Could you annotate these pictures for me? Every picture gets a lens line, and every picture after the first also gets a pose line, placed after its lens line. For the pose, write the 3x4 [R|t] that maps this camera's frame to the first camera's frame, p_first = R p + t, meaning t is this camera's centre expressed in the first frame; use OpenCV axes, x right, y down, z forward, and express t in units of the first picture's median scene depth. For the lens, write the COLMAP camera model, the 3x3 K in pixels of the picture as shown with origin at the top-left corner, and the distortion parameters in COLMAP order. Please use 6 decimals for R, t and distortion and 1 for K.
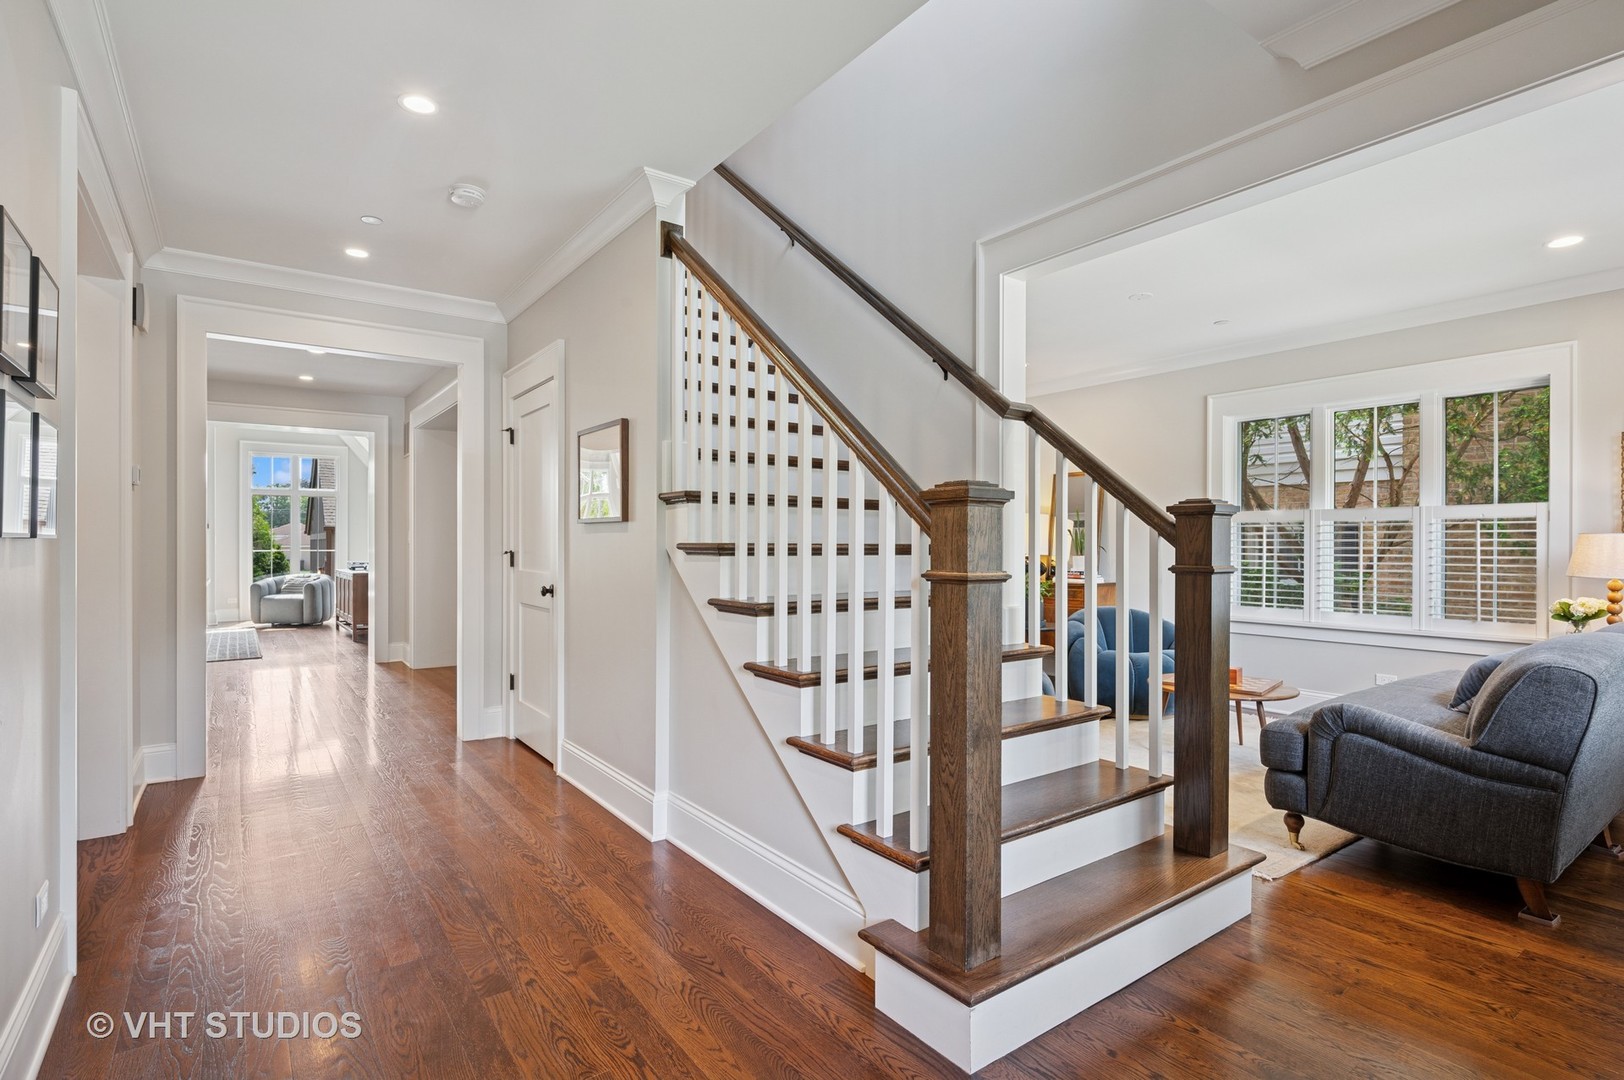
lens RADIAL K [[805.9, 0, 812.0], [0, 805.9, 540.0], [0, 0, 1]] dist [0.000715, -0.000467]
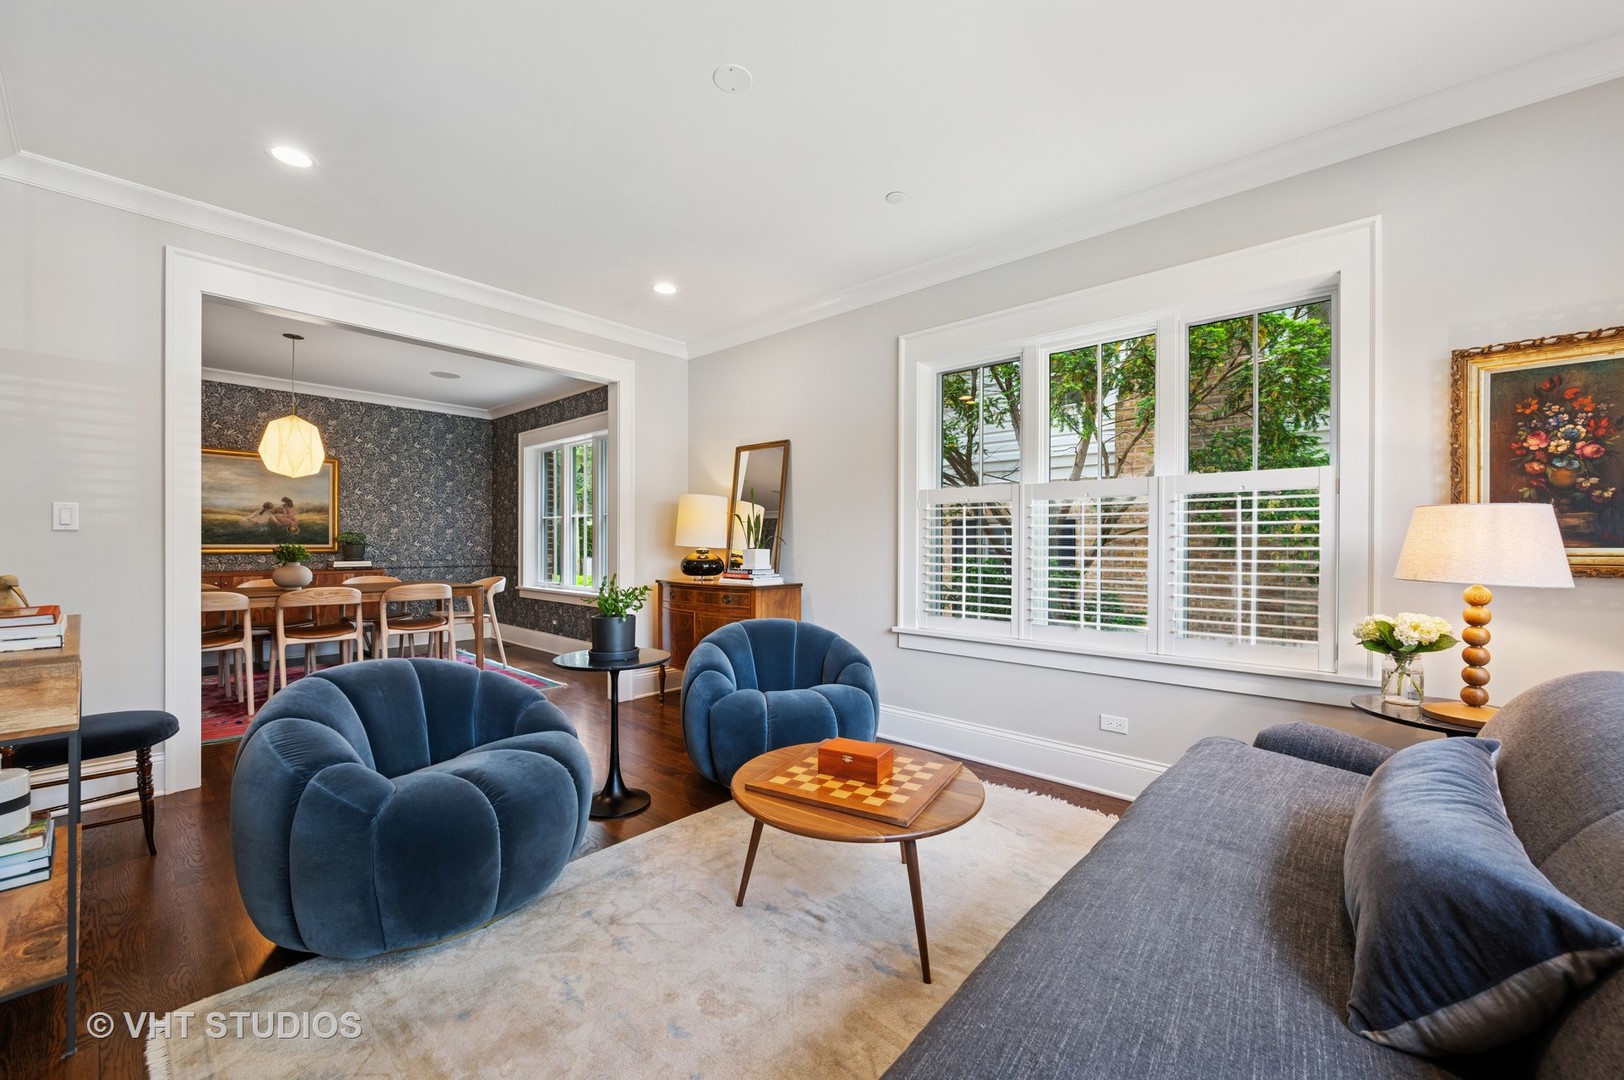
lens RADIAL K [[646.7, 0, 815.6], [0, 646.7, 543.2], [0, 0, 1]] dist [-0.000523, -0.000176]
pose [[0.975790, -0.001156, 0.218708, 0.364712], [-0.000081, 0.999984, 0.005648, 0.013619], [-0.218711, -0.005529, 0.975774, 0.550816]]
